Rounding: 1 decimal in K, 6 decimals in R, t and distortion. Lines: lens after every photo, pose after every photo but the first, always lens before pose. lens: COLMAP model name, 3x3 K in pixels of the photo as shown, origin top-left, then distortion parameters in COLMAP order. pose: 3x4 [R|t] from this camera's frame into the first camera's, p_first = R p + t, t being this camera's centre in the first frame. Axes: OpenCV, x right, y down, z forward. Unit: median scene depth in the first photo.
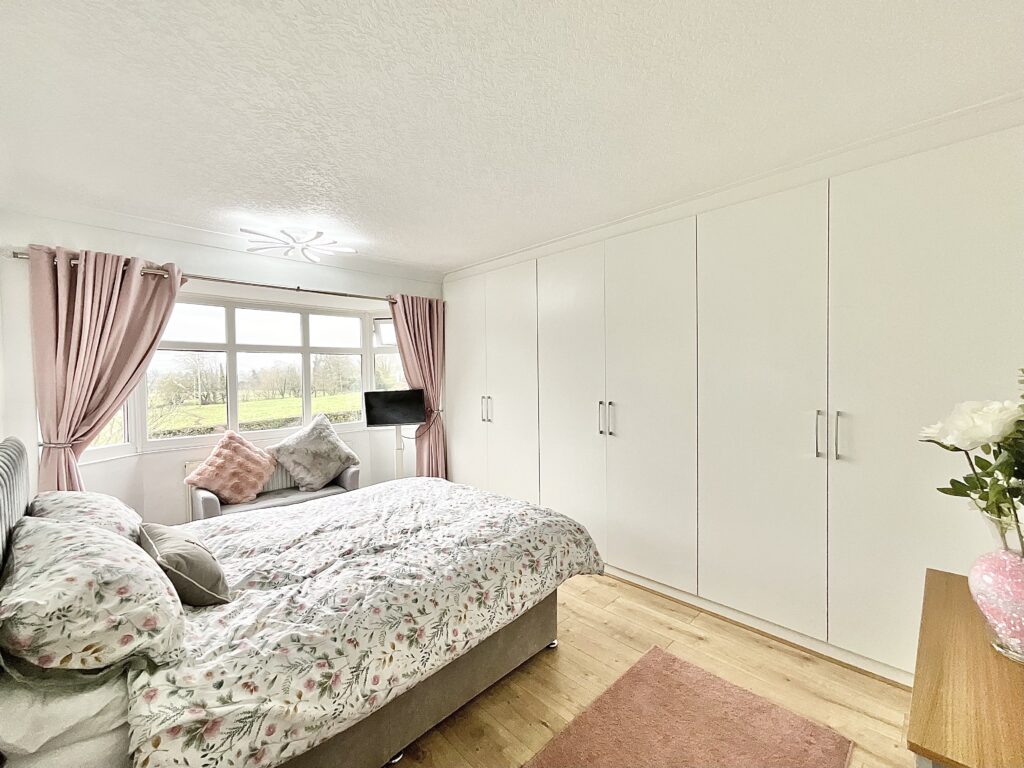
lens RADIAL K [[416.5, 0, 517.2], [0, 416.5, 382.2], [0, 0, 1]] dist [0.000257, 0.001397]
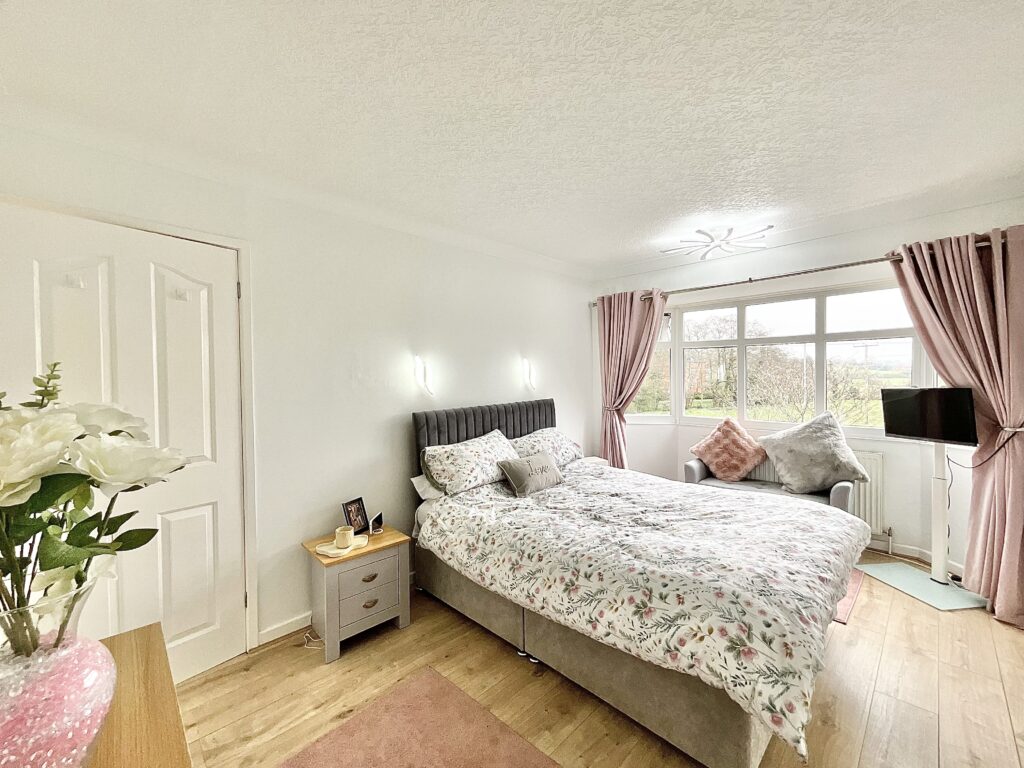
lens RADIAL K [[416.5, 0, 517.0], [0, 416.5, 378.0], [0, 0, 1]] dist [0.000257, 0.001397]
pose [[0.016674, 0.020936, -0.999642, 0.671001], [-0.007671, 0.999754, 0.020810, -0.009819], [0.999832, 0.007321, 0.016830, 0.616599]]
